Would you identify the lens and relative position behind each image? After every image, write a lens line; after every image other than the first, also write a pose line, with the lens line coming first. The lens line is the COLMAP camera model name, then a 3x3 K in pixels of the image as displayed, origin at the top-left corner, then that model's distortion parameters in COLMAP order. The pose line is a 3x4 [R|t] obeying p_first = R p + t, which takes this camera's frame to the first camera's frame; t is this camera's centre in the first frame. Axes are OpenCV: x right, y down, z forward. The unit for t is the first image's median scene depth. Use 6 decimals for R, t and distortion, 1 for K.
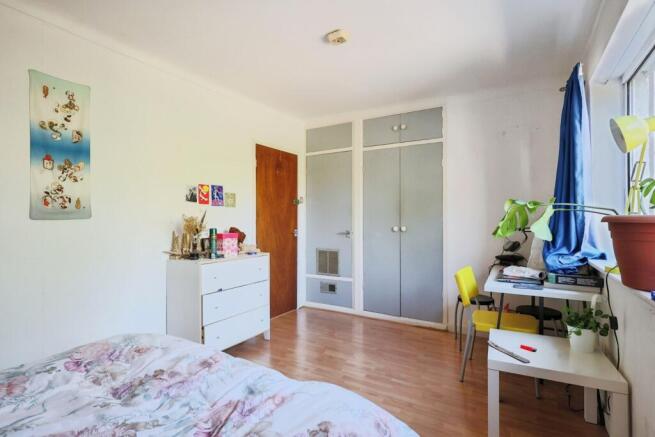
lens RADIAL K [[327.2, 0, 326.2], [0, 327.2, 220.0], [0, 0, 1]] dist [-0.000097, 0.000262]
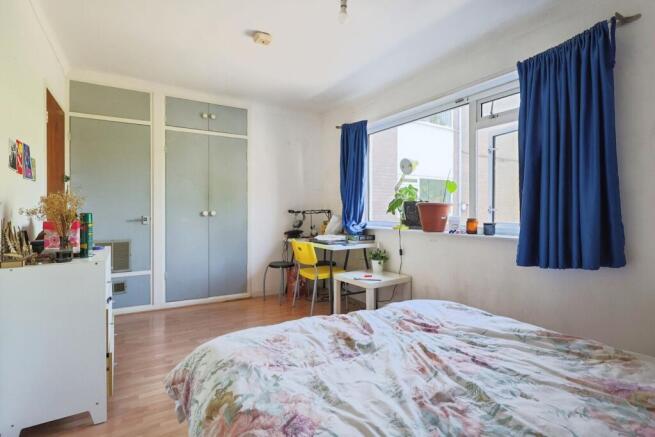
lens RADIAL K [[327.2, 0, 327.2], [0, 327.2, 212.9], [0, 0, 1]] dist [-0.000097, 0.000262]
pose [[0.464001, -0.008318, 0.885795, -0.524176], [-0.001763, 0.999945, 0.010313, 0.013512], [-0.885833, -0.006347, 0.463961, 0.179511]]
